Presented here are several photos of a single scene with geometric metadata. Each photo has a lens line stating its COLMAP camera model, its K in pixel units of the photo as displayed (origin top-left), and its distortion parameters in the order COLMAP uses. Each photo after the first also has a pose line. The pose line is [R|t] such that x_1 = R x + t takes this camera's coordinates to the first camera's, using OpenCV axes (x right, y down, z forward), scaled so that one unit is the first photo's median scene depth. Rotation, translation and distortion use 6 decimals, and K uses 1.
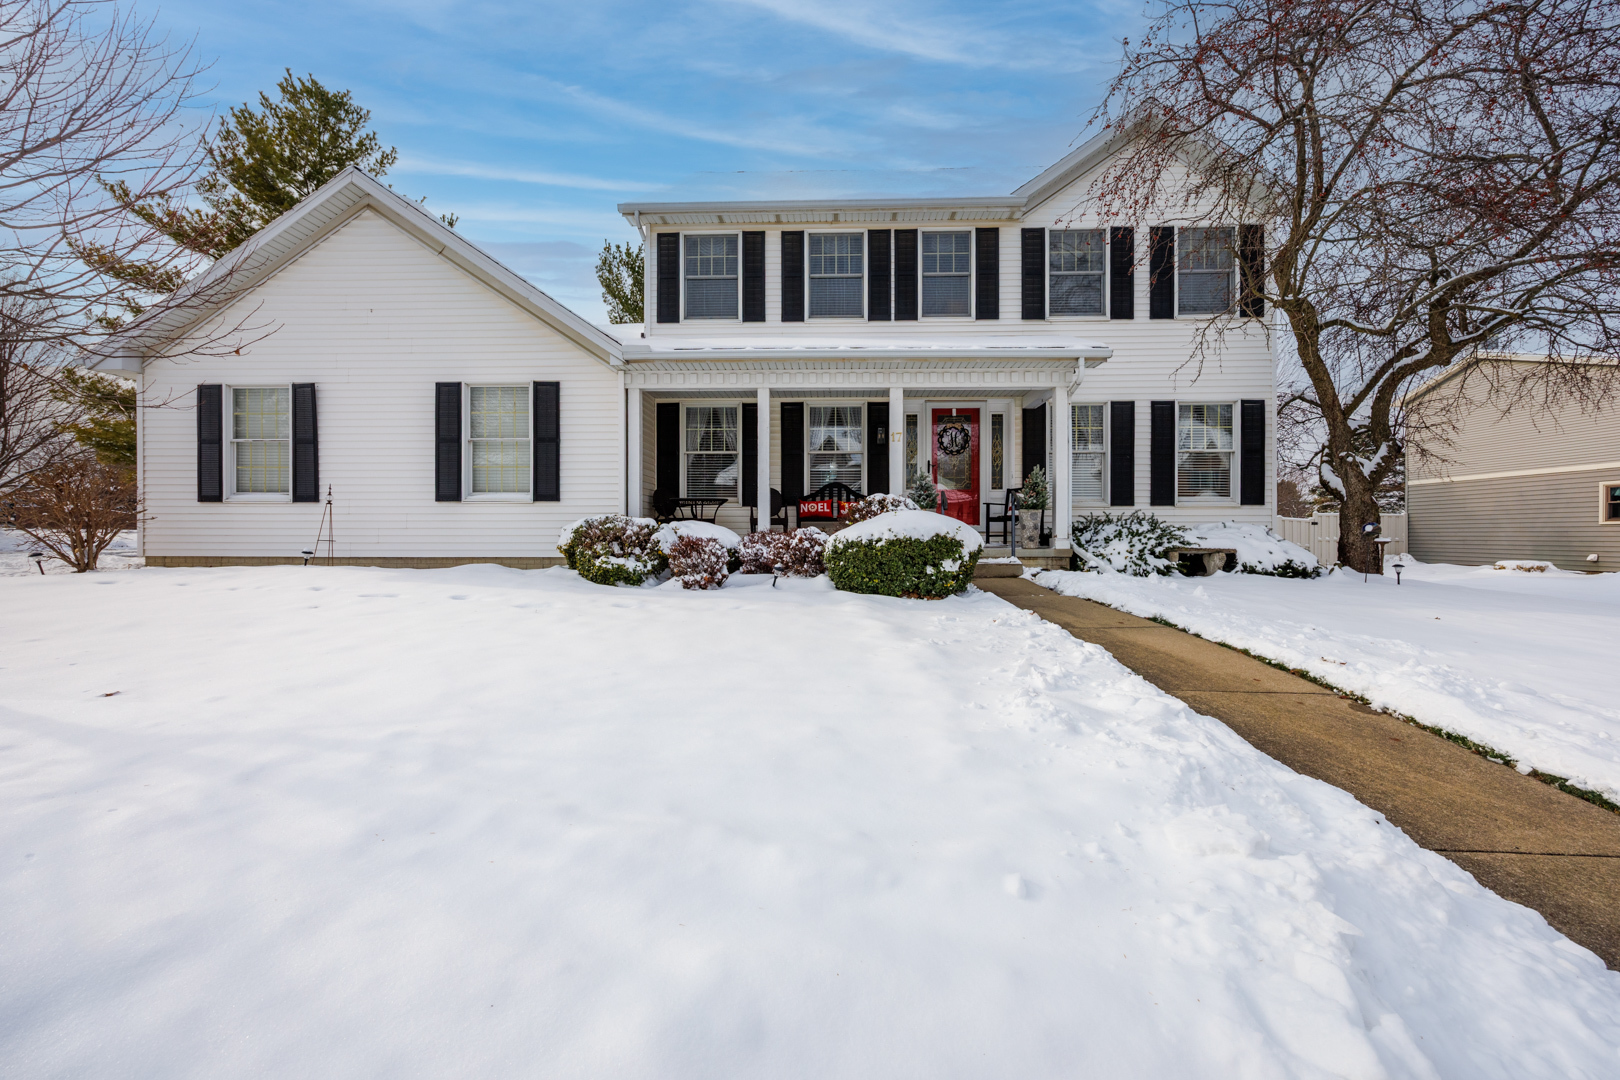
lens RADIAL K [[657.9, 0, 827.0], [0, 657.9, 543.2], [0, 0, 1]] dist [0.014906, 0.000067]
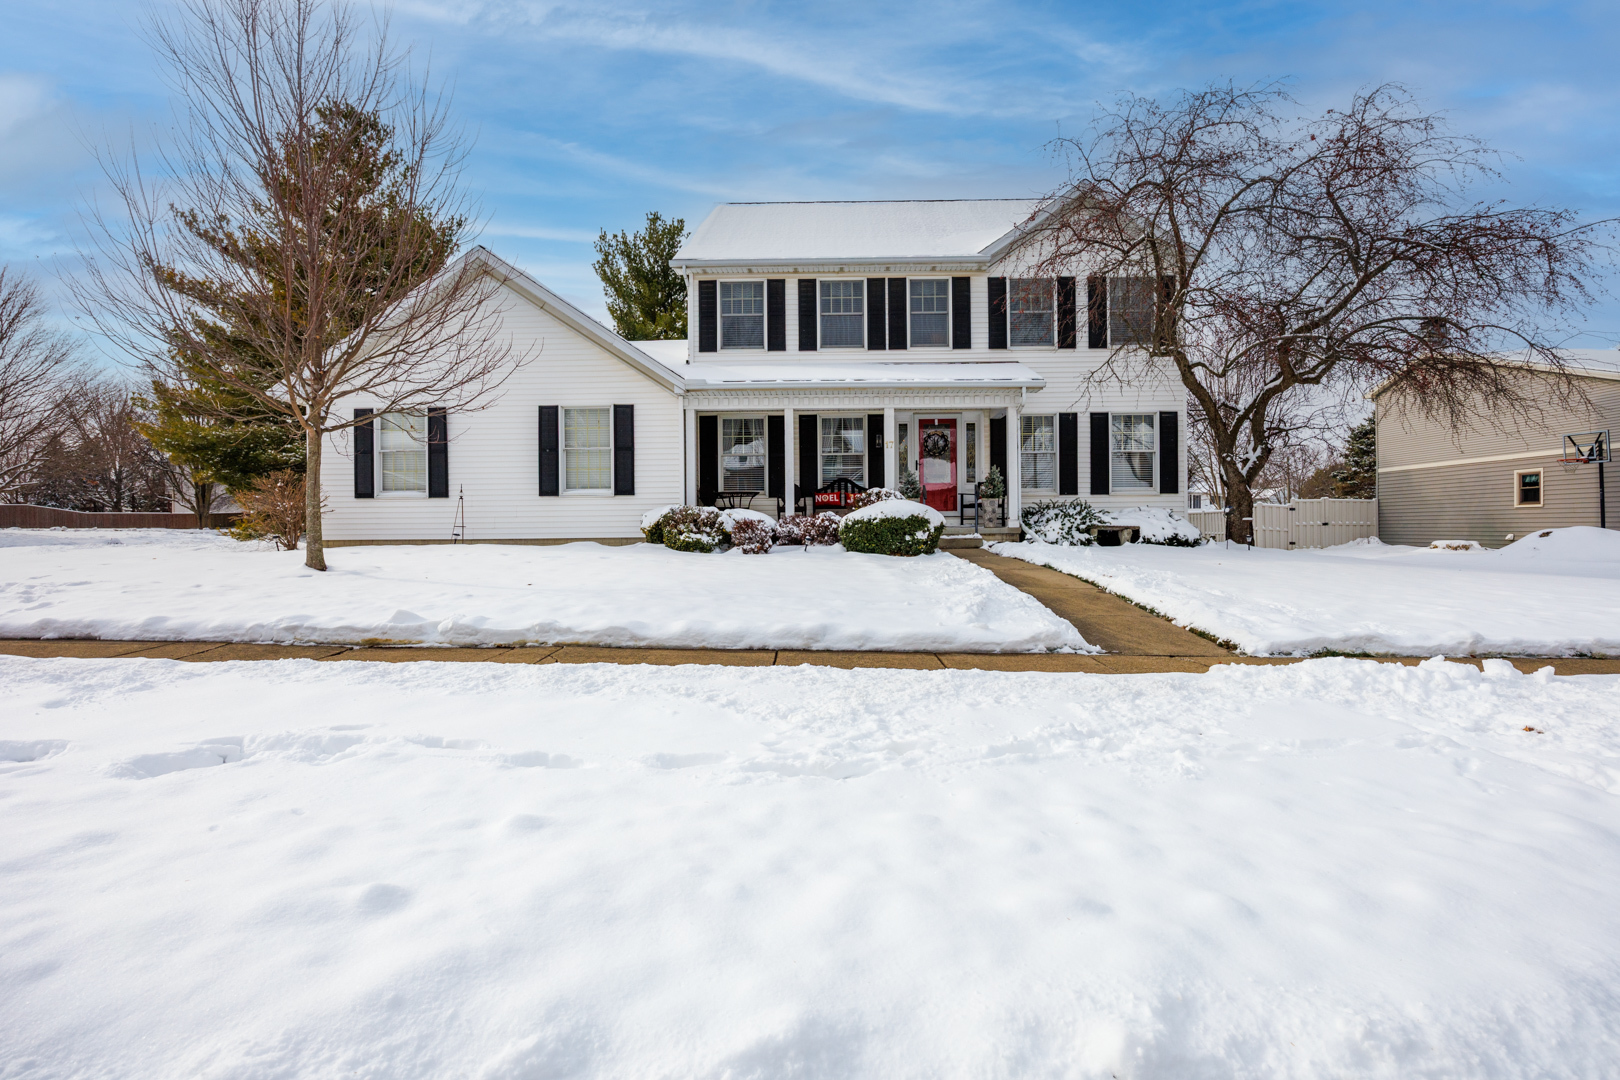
lens RADIAL K [[787.6, 0, 796.0], [0, 787.6, 535.2], [0, 0, 1]] dist [-0.000790, -0.000036]
pose [[0.999424, -0.006805, -0.033246, -0.029359], [0.006604, 0.999959, -0.006155, 0.028070], [0.033286, 0.005932, 0.999428, -0.553937]]
